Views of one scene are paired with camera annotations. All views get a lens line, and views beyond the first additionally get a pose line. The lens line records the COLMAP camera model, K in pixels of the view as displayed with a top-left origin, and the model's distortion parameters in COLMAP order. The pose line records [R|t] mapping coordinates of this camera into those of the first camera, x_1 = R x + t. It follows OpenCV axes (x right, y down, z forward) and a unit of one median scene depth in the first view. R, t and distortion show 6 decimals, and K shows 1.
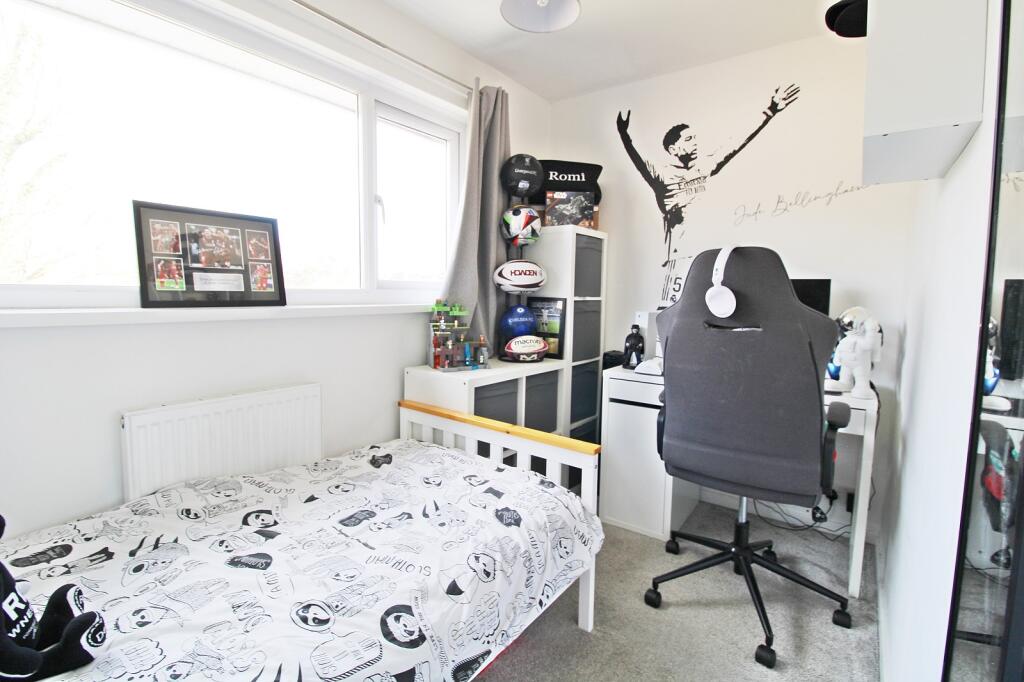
lens RADIAL K [[479.3, 0, 524.2], [0, 479.3, 329.2], [0, 0, 1]] dist [0.001026, -0.011159]
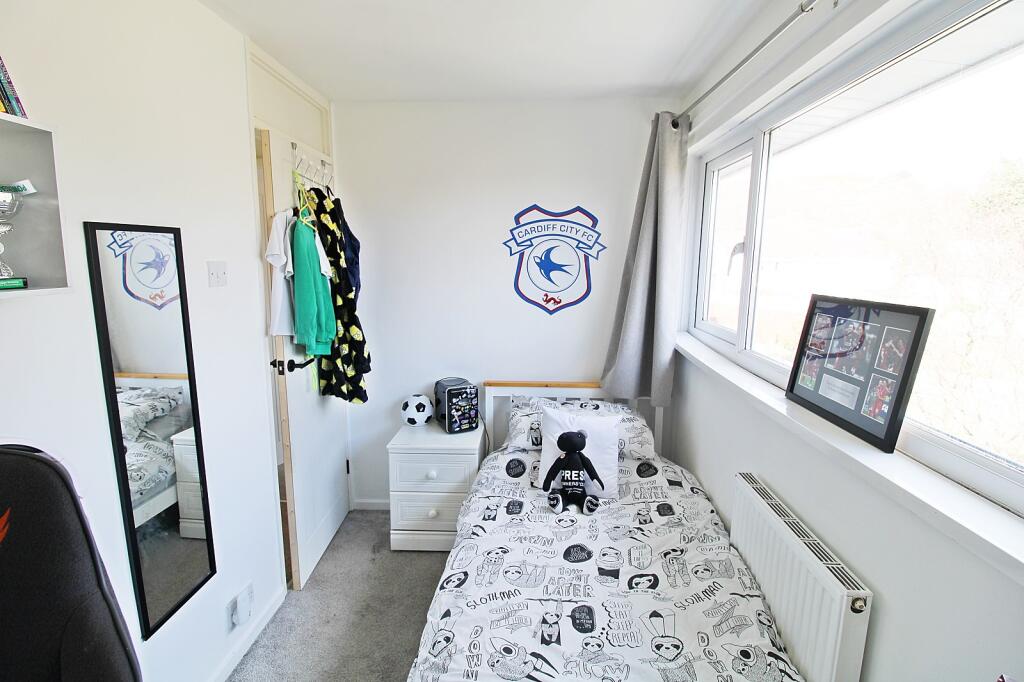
lens RADIAL K [[479.3, 0, 524.2], [0, 479.3, 329.2], [0, 0, 1]] dist [0.001026, -0.011159]
pose [[-0.838089, 0.061464, -0.542060, 0.213953], [-0.057476, 0.978154, 0.199776, -0.315200], [0.542497, 0.198585, -0.816248, 1.298773]]
